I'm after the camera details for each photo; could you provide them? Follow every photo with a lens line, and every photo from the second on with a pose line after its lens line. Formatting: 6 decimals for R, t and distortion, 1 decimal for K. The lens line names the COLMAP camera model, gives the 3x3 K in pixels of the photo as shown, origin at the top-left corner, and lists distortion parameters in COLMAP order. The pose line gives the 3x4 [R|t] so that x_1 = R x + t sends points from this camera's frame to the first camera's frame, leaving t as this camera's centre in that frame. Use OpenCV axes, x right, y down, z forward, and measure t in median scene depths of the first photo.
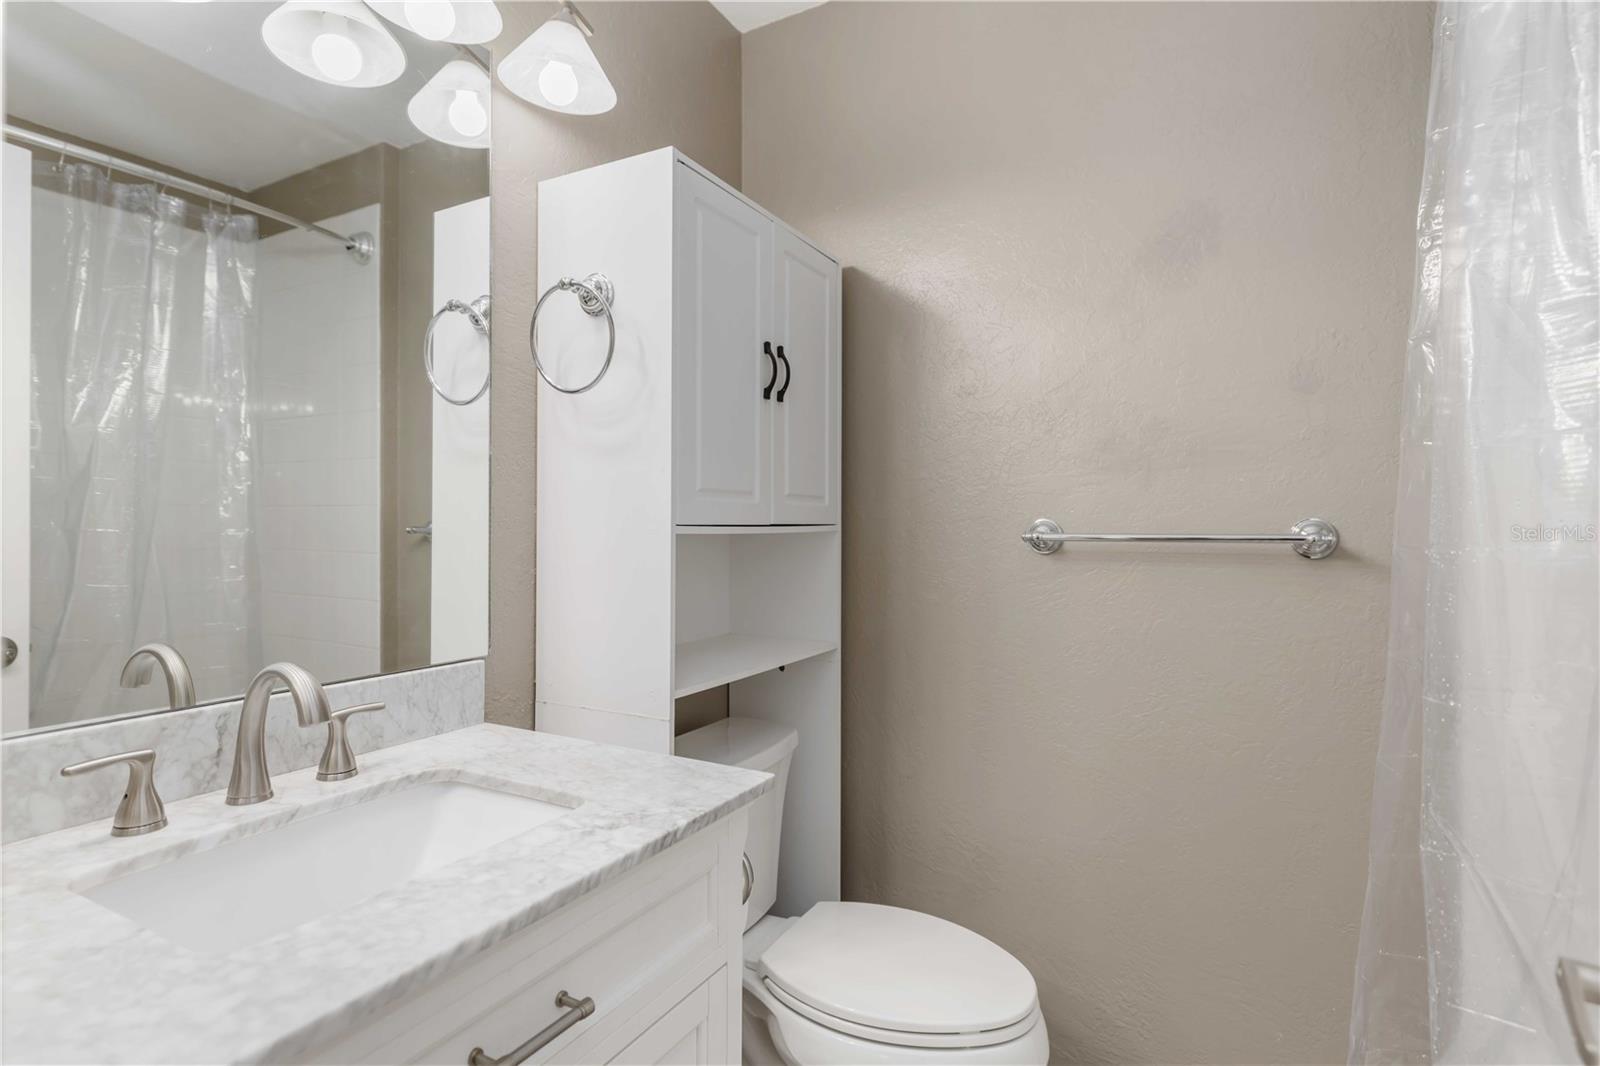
lens RADIAL K [[806.4, 0, 800.9], [0, 806.4, 528.6], [0, 0, 1]] dist [0.013846, -0.000012]
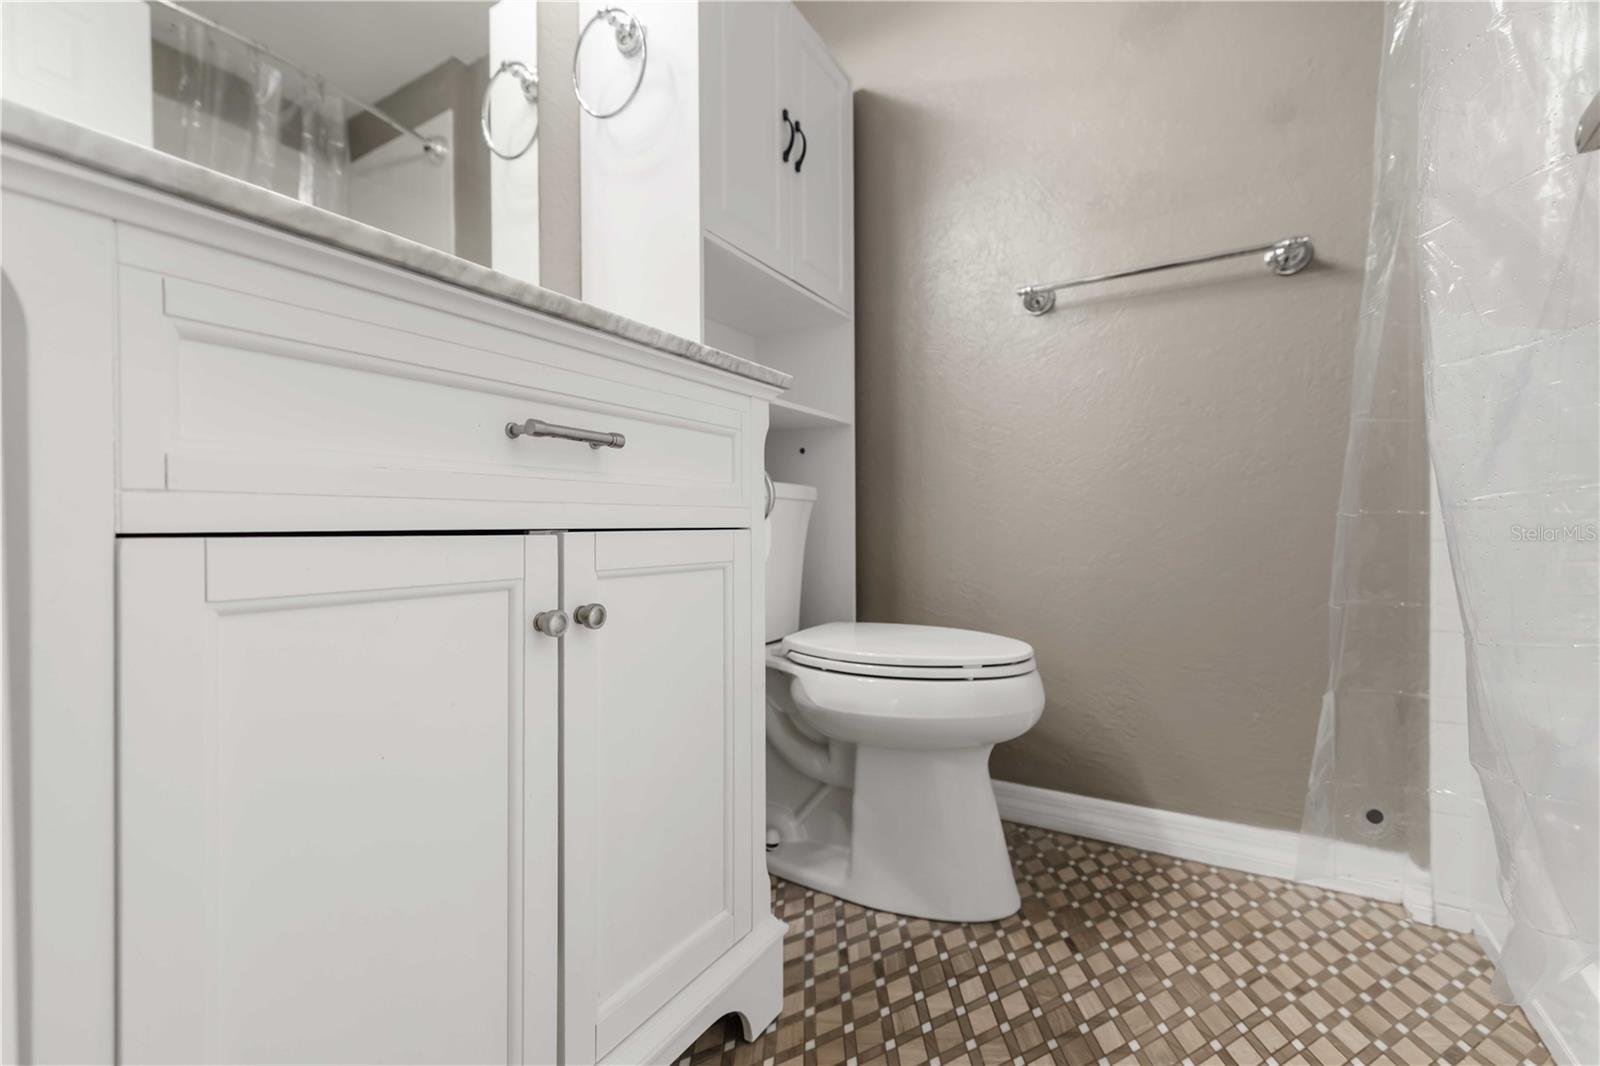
lens RADIAL K [[694.0, 0, 797.9], [0, 694.0, 532.1], [0, 0, 1]] dist [0.008116, -0.000619]
pose [[0.999371, -0.007016, -0.034767, 0.004680], [0.007282, 0.999945, 0.007528, 0.345497], [0.034712, -0.007777, 0.999367, 0.038878]]
